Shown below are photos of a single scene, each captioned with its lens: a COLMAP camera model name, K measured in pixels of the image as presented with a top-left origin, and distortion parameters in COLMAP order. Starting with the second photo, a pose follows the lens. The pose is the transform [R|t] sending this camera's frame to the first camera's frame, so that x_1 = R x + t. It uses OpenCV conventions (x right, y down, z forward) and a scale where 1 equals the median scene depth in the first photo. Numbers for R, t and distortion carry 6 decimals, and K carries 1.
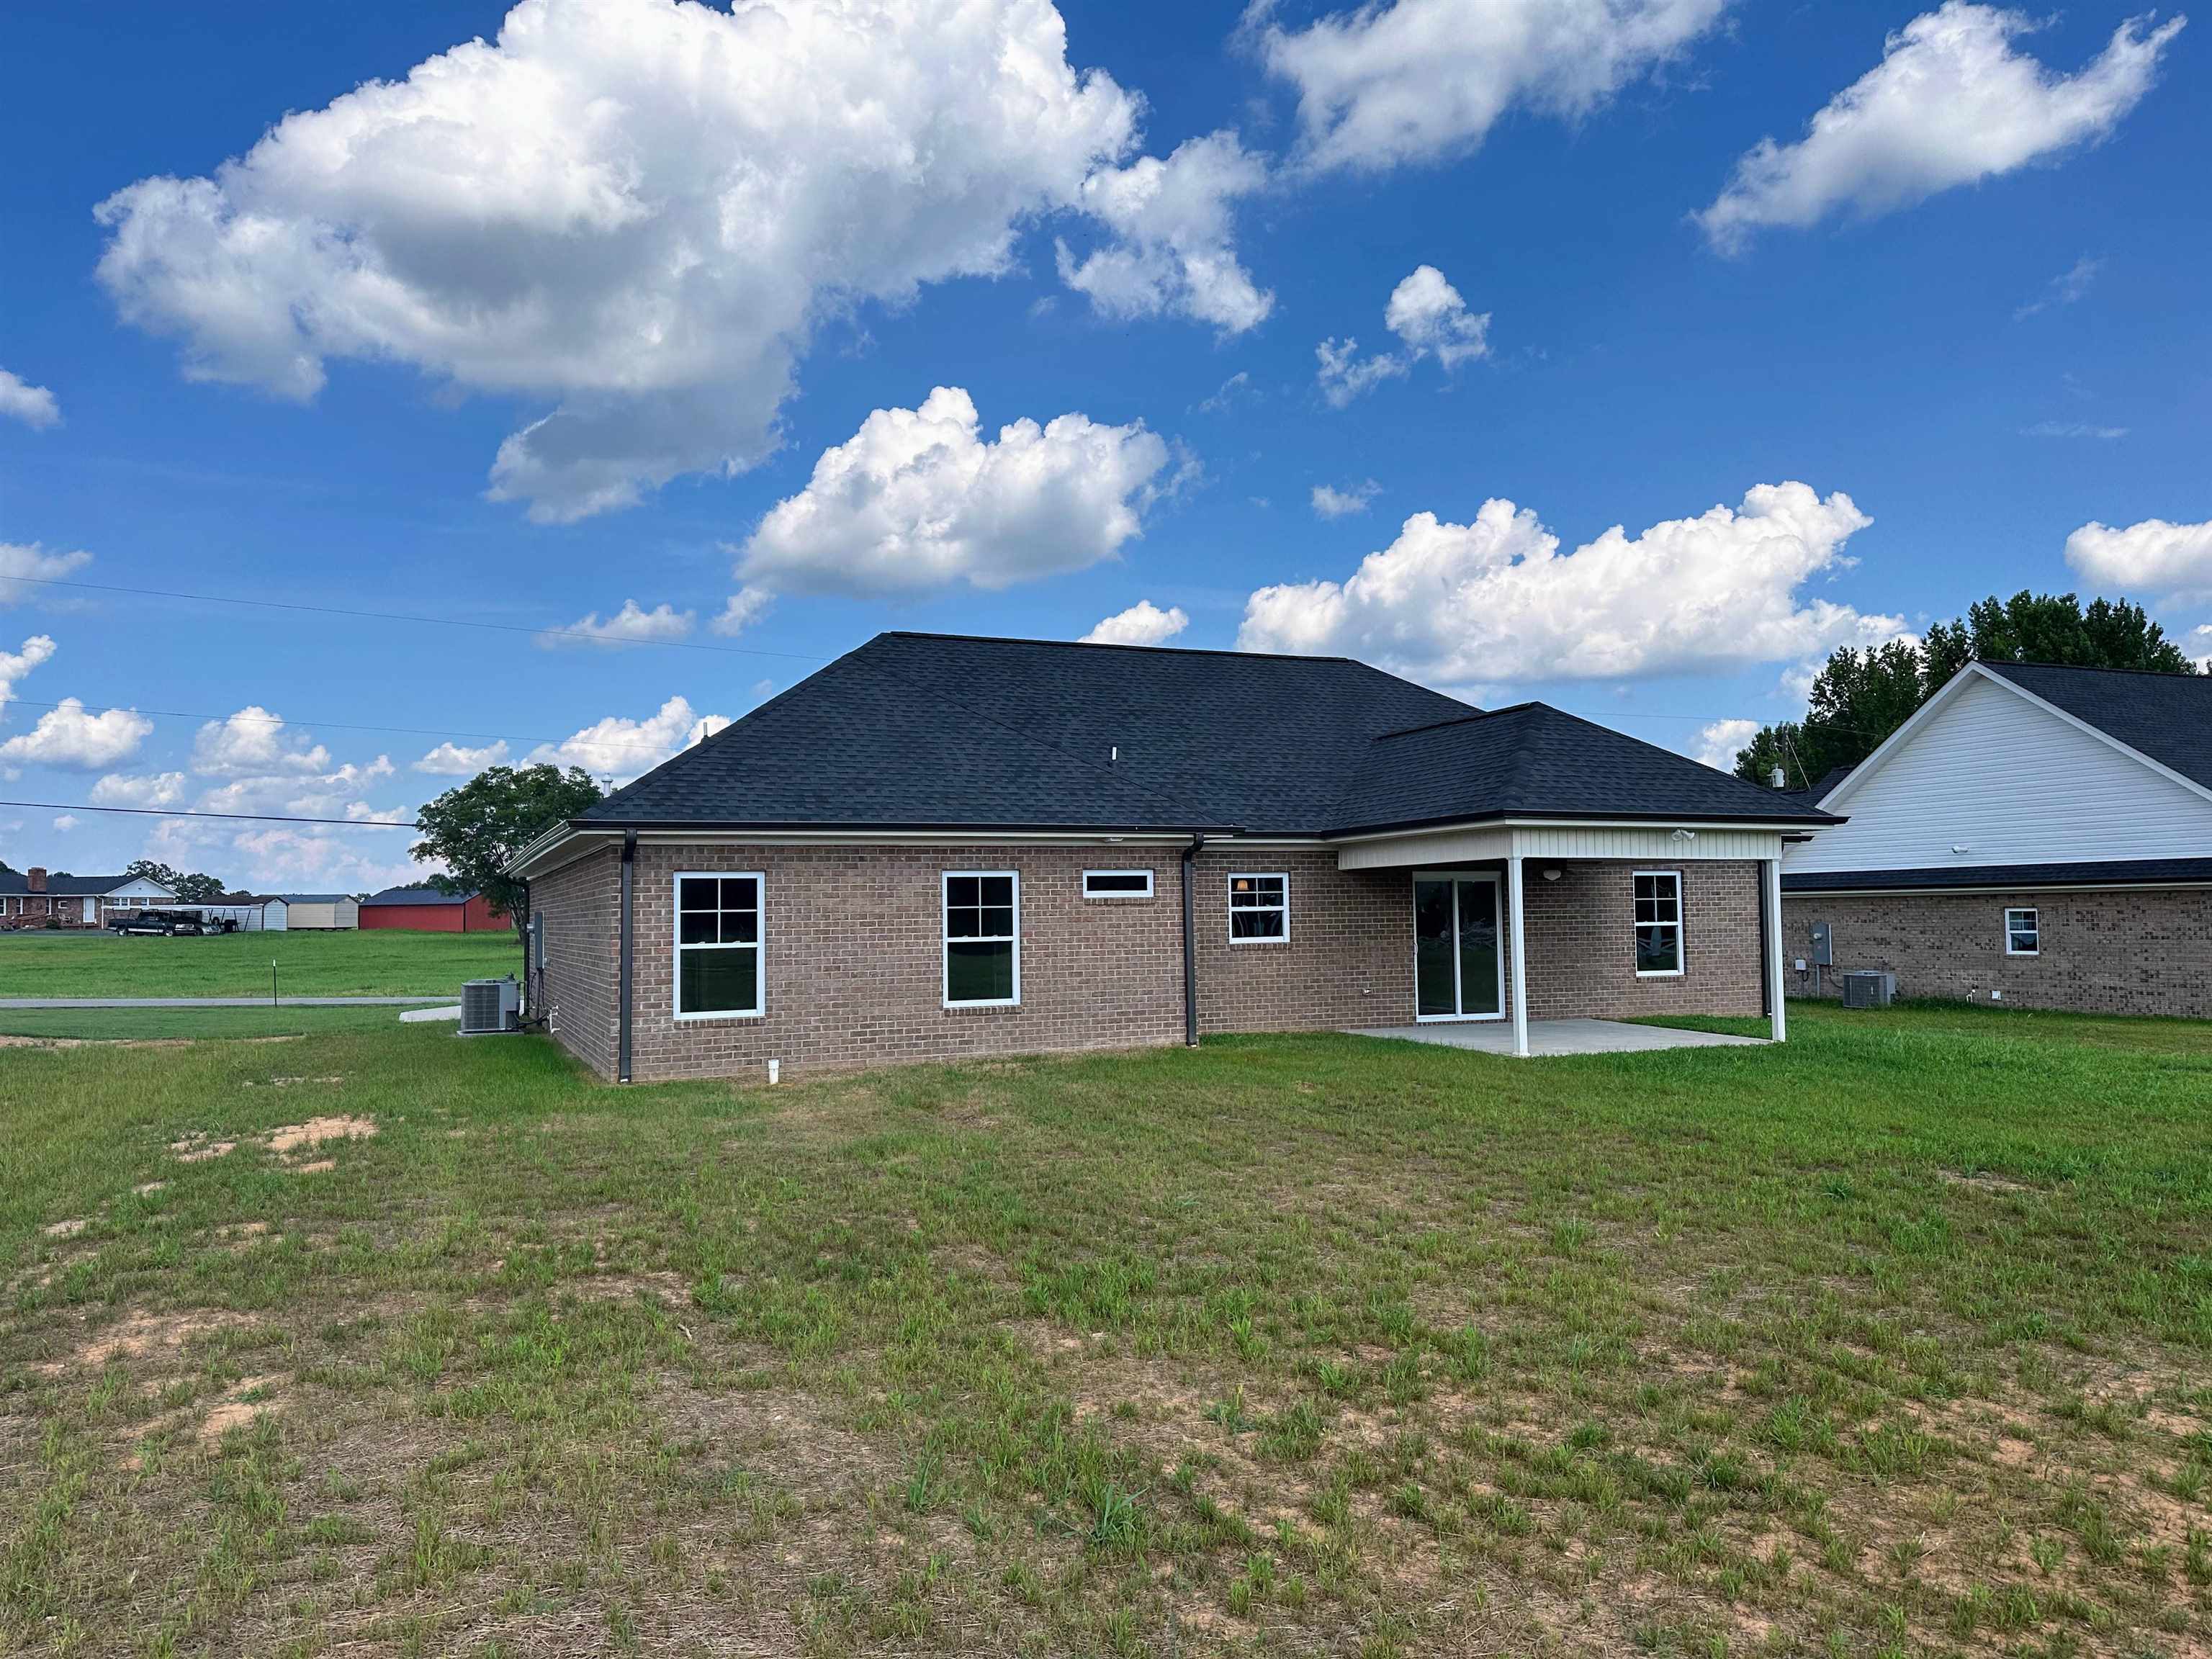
lens RADIAL K [[1548.2, 0, 1106.0], [0, 1548.2, 829.5], [0, 0, 1]] dist [0.101117, -0.138989]
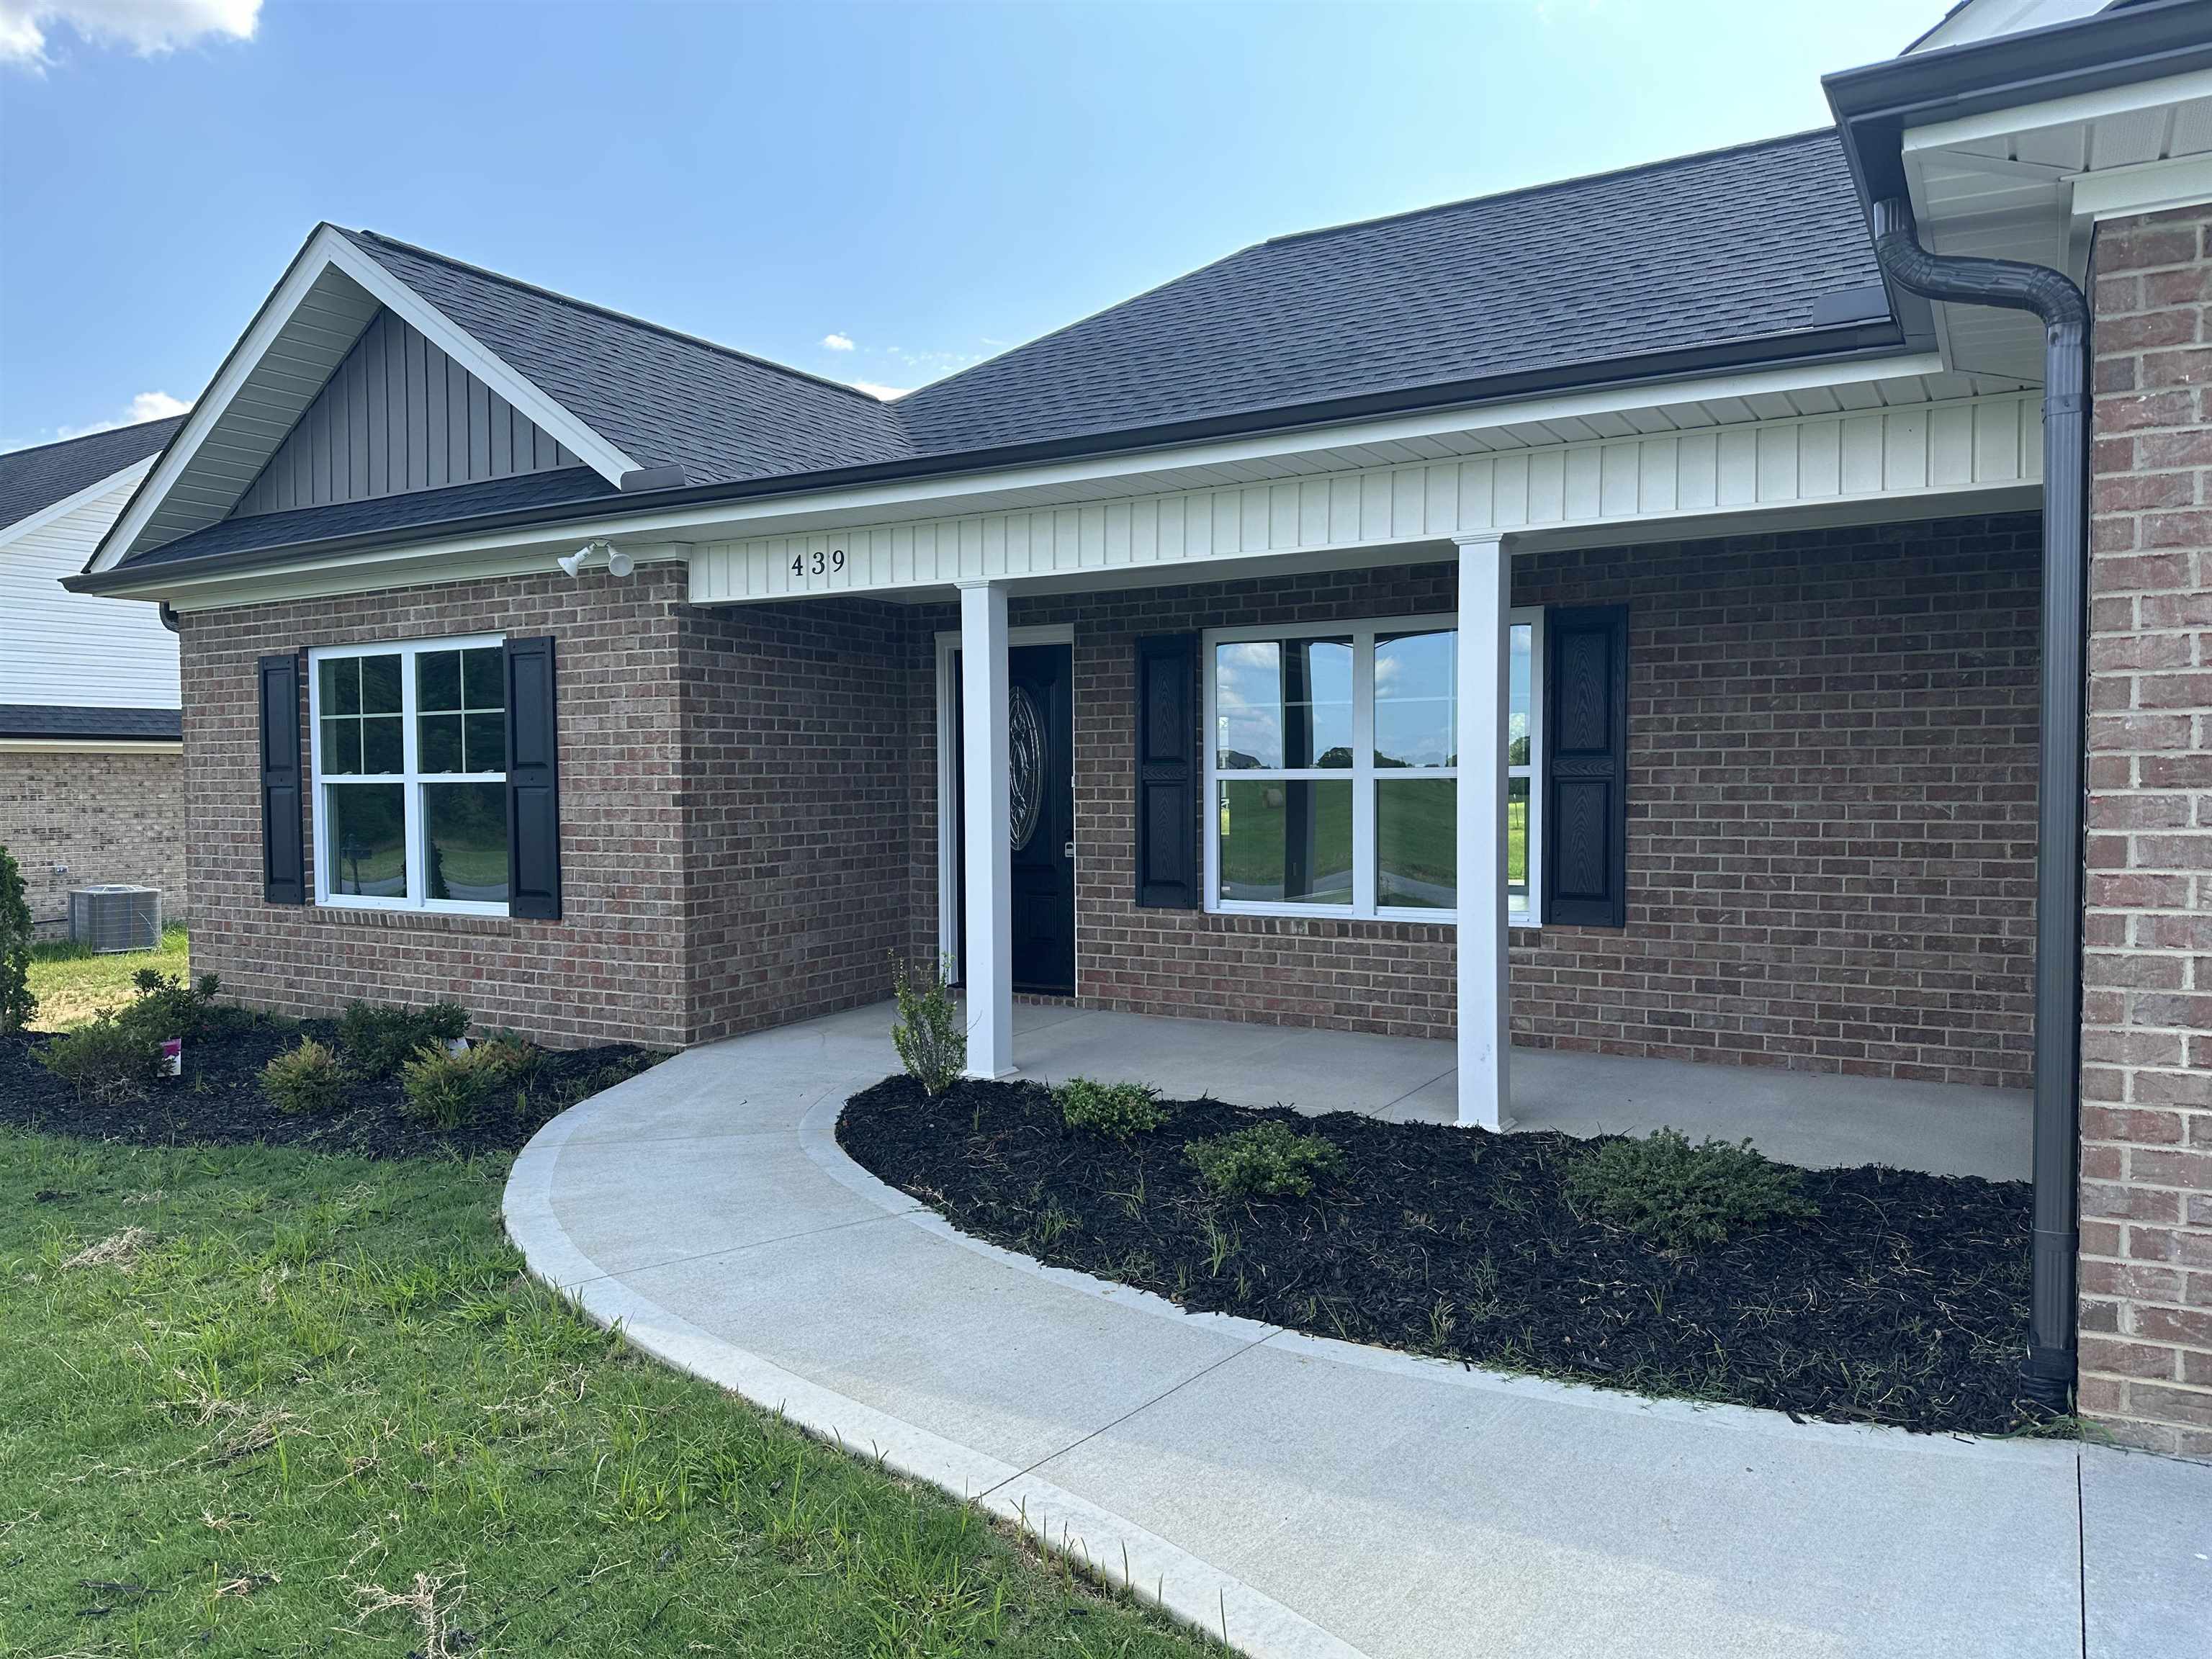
lens RADIAL K [[1528.2, 0, 1106.0], [0, 1528.2, 829.5], [0, 0, 1]] dist [0.105852, -0.142916]
pose [[-0.575036, -0.014574, 0.817998, -0.200879], [-0.035868, 0.999329, -0.007410, 0.071975], [-0.817342, -0.033601, -0.575173, 1.210502]]
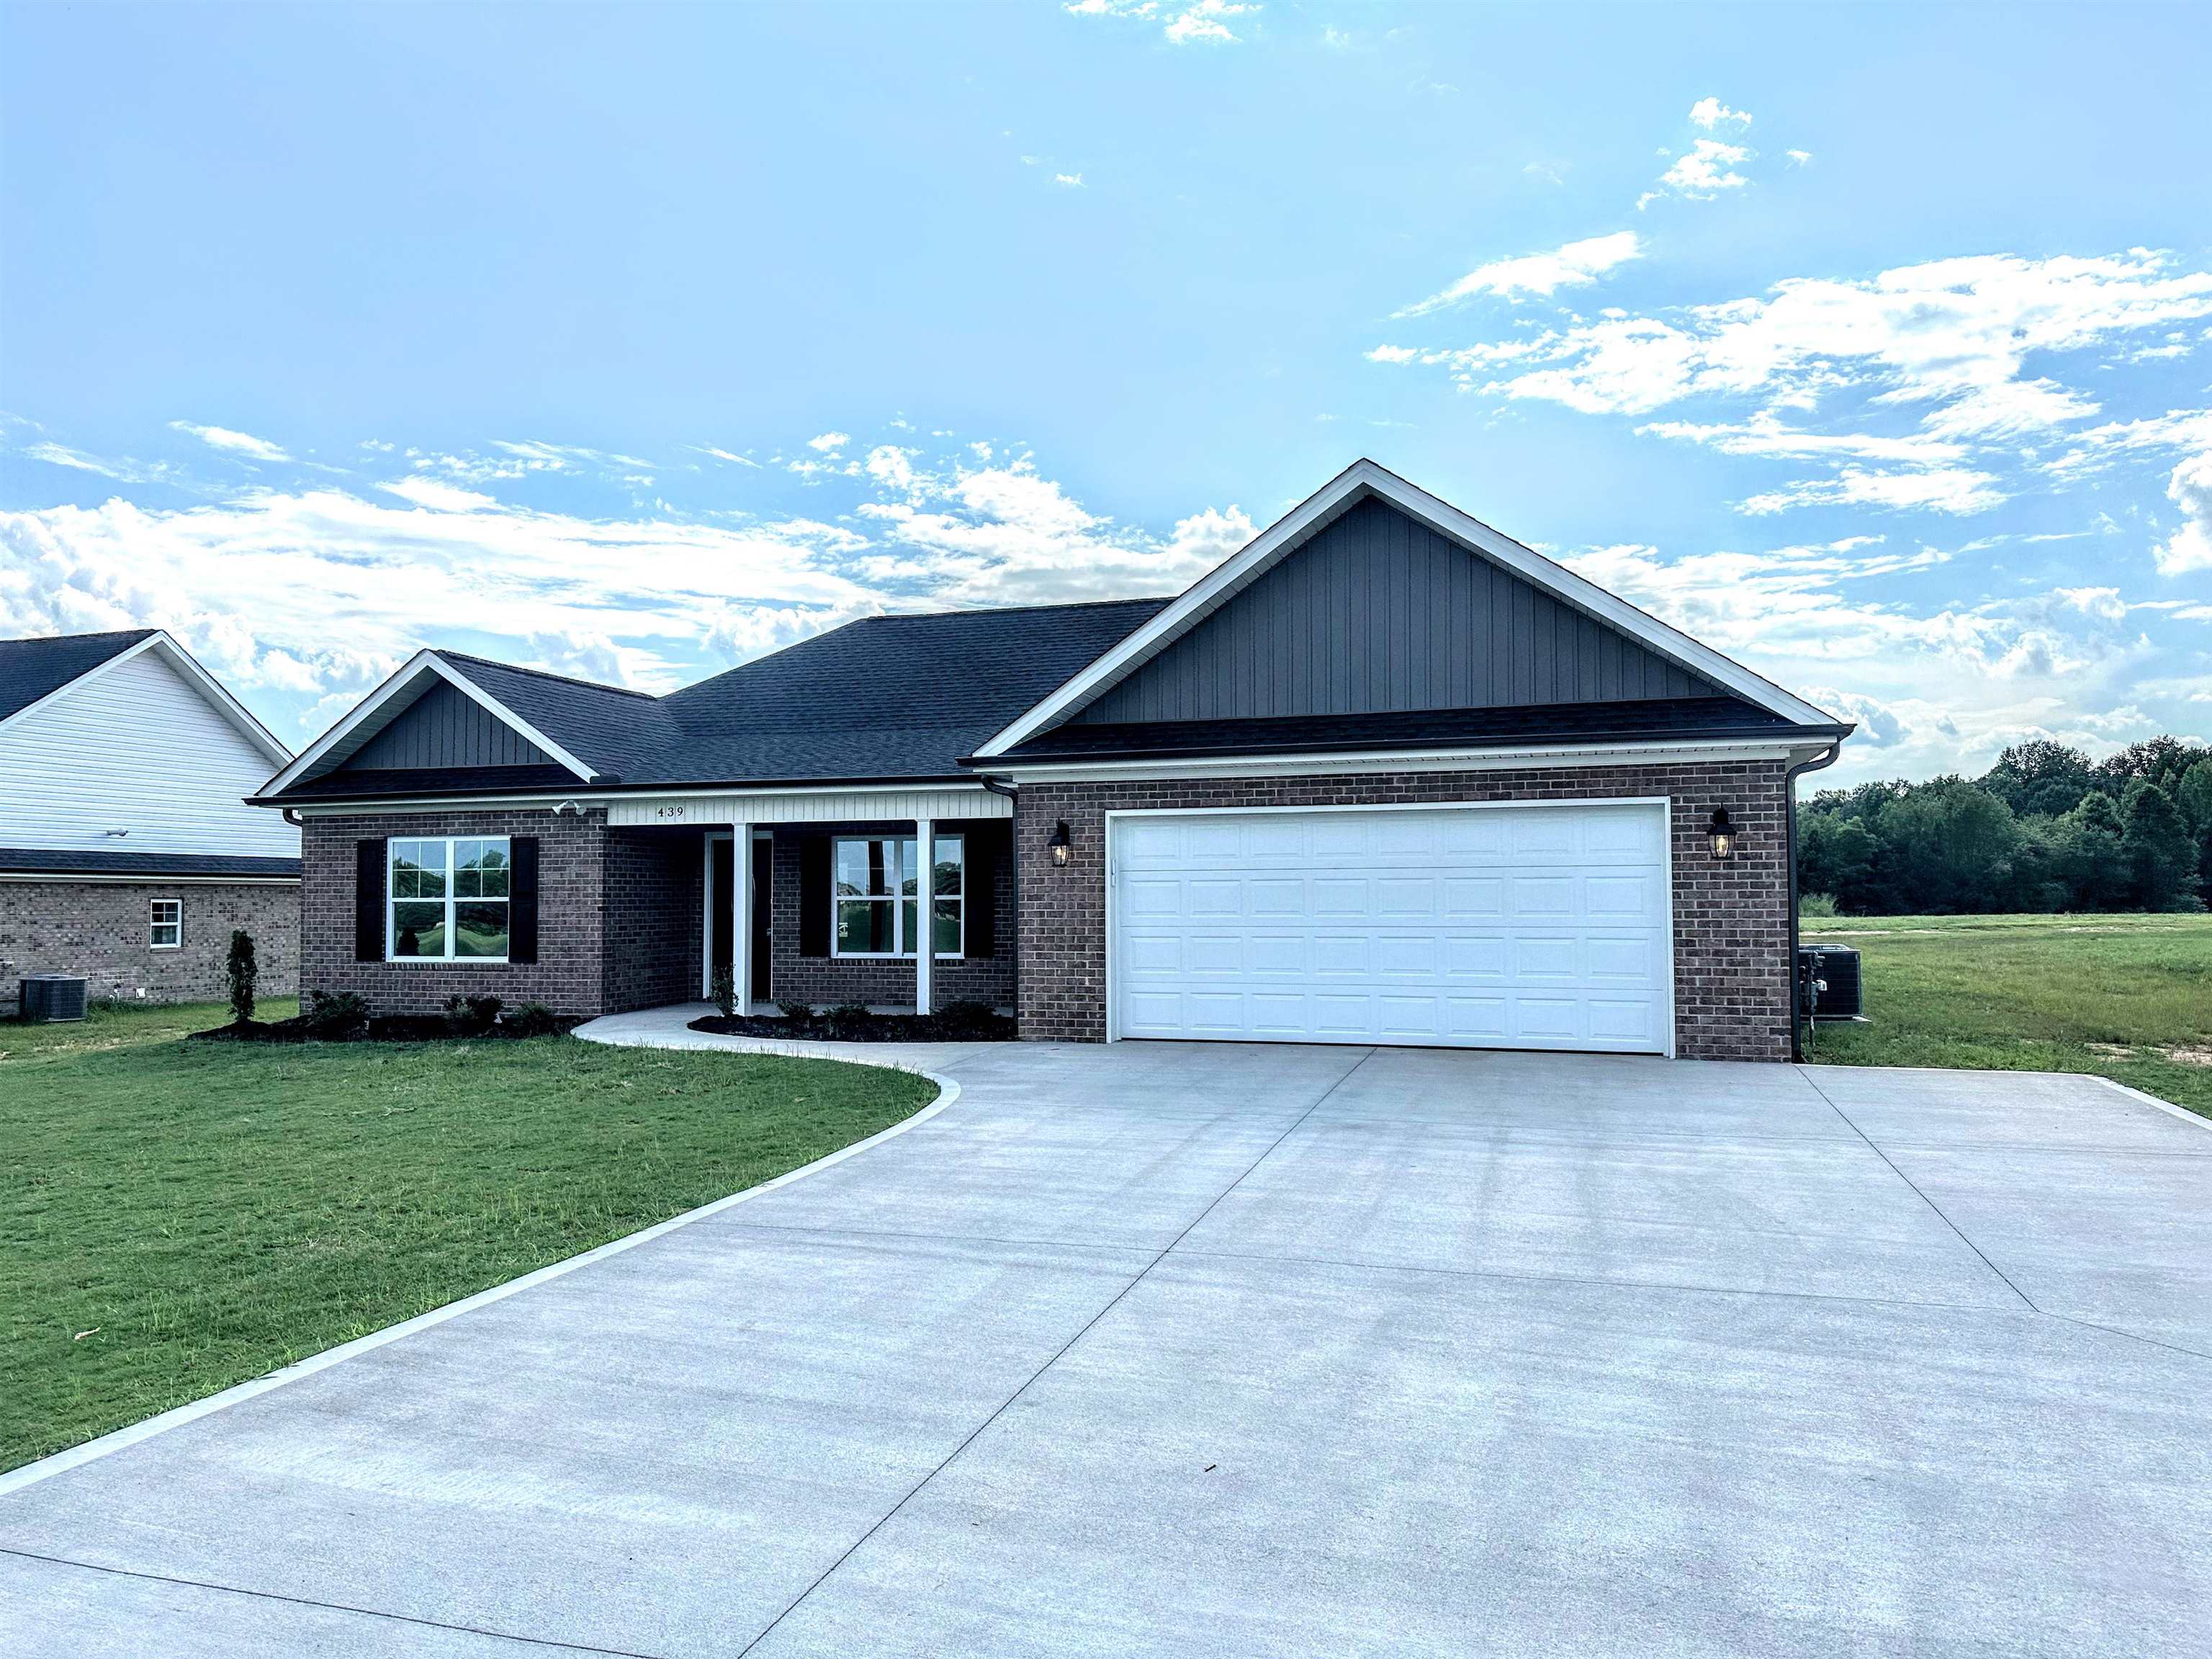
lens RADIAL K [[1528.2, 0, 1106.0], [0, 1528.2, 829.5], [0, 0, 1]] dist [0.105852, -0.142916]
pose [[-0.750709, 0.042342, 0.659275, -0.516301], [-0.027623, 0.995059, -0.095362, 0.090141], [-0.660055, -0.089800, -0.745830, 1.459097]]
